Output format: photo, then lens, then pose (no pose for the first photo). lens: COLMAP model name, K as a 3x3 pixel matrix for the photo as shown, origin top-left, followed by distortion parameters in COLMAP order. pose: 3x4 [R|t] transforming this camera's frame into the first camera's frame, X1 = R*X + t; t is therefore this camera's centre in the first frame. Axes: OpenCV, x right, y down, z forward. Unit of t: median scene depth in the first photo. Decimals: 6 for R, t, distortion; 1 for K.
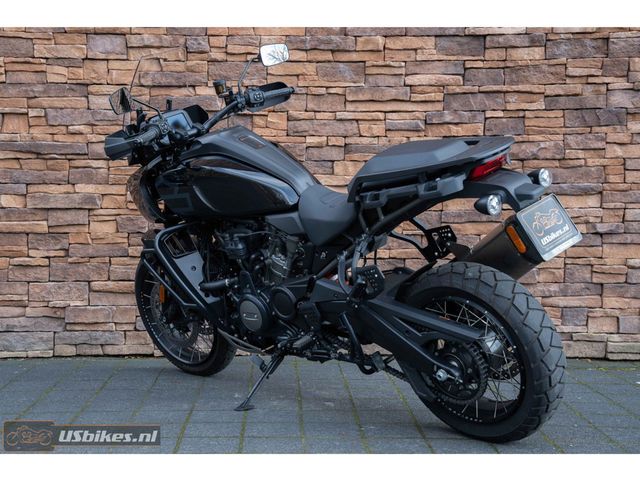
lens RADIAL K [[993.5, 0, 285.5], [0, 993.5, 237.4], [0, 0, 1]] dist [0.243683, -0.038489]
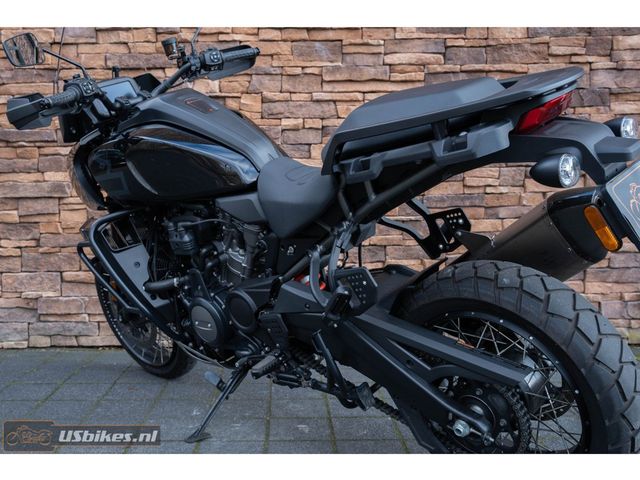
lens RADIAL K [[668.9, 0, 272.9], [0, 668.9, 241.0], [0, 0, 1]] dist [-0.018679, 0.030964]
pose [[0.999717, -0.009655, -0.021745, 0.025464], [0.010263, 0.999556, 0.027989, -0.002213], [0.021465, -0.028204, 0.999372, 0.356031]]
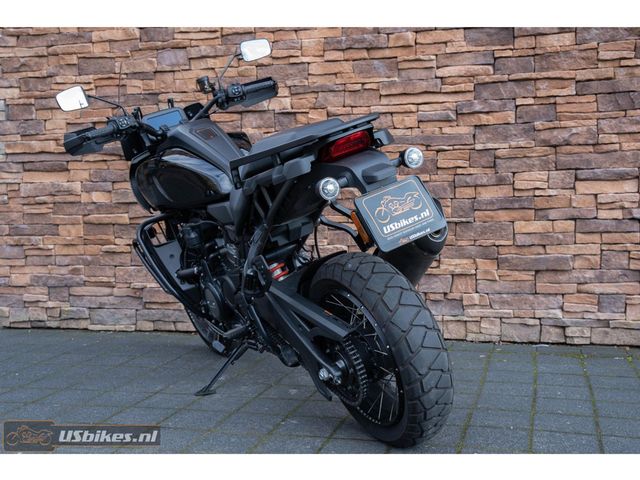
lens RADIAL K [[773.5, 0, 342.3], [0, 773.5, 225.7], [0, 0, 1]] dist [0.054059, 0.046491]
pose [[0.965629, -0.009019, -0.259768, 0.232312], [0.009169, 0.999958, -0.000635, 0.000519], [0.259762, -0.001769, 0.965671, 0.203015]]
